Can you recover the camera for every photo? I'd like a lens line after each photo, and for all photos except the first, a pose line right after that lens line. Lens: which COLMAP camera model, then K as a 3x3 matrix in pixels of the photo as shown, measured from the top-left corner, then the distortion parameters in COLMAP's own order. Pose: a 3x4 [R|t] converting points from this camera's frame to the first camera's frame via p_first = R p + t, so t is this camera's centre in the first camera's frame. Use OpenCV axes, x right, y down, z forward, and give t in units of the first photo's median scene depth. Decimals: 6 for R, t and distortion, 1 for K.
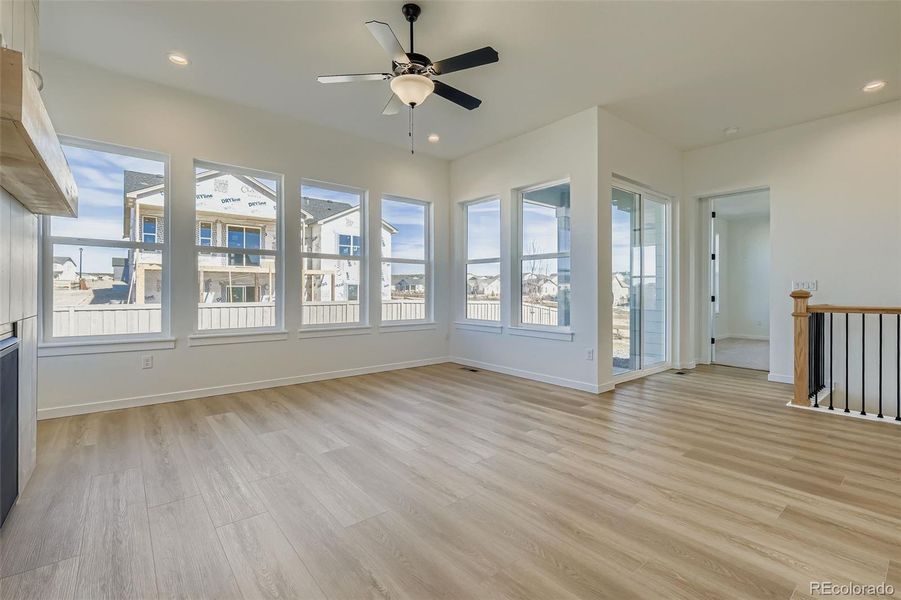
lens RADIAL K [[398.3, 0, 448.3], [0, 398.3, 295.5], [0, 0, 1]] dist [-0.000163, -0.000034]
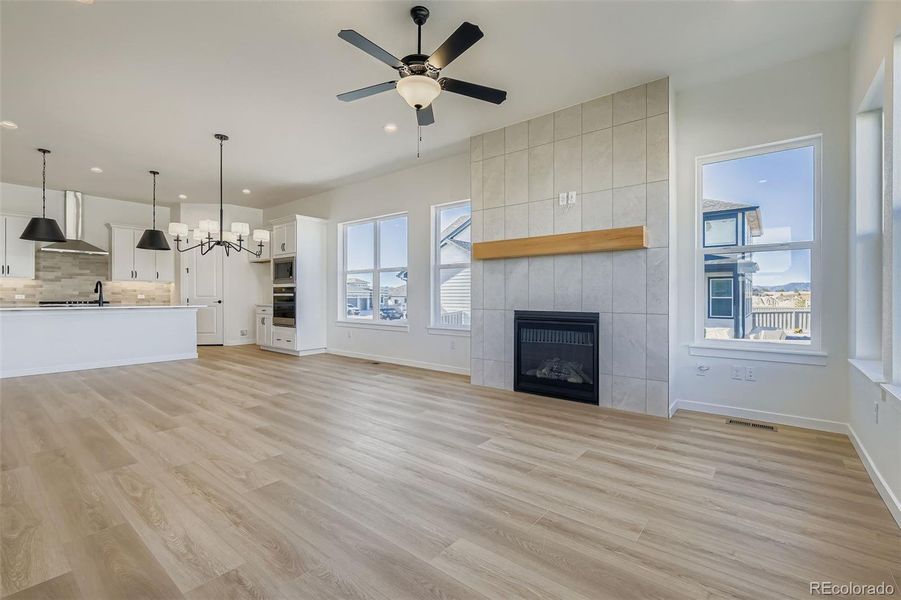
lens RADIAL K [[398.3, 0, 449.4], [0, 398.3, 296.8], [0, 0, 1]] dist [-0.000163, -0.000034]
pose [[-0.977144, -0.004708, -0.212527, 0.014110], [-0.006478, 0.999950, 0.007631, -0.006190], [0.212481, 0.008833, -0.977125, 0.665862]]
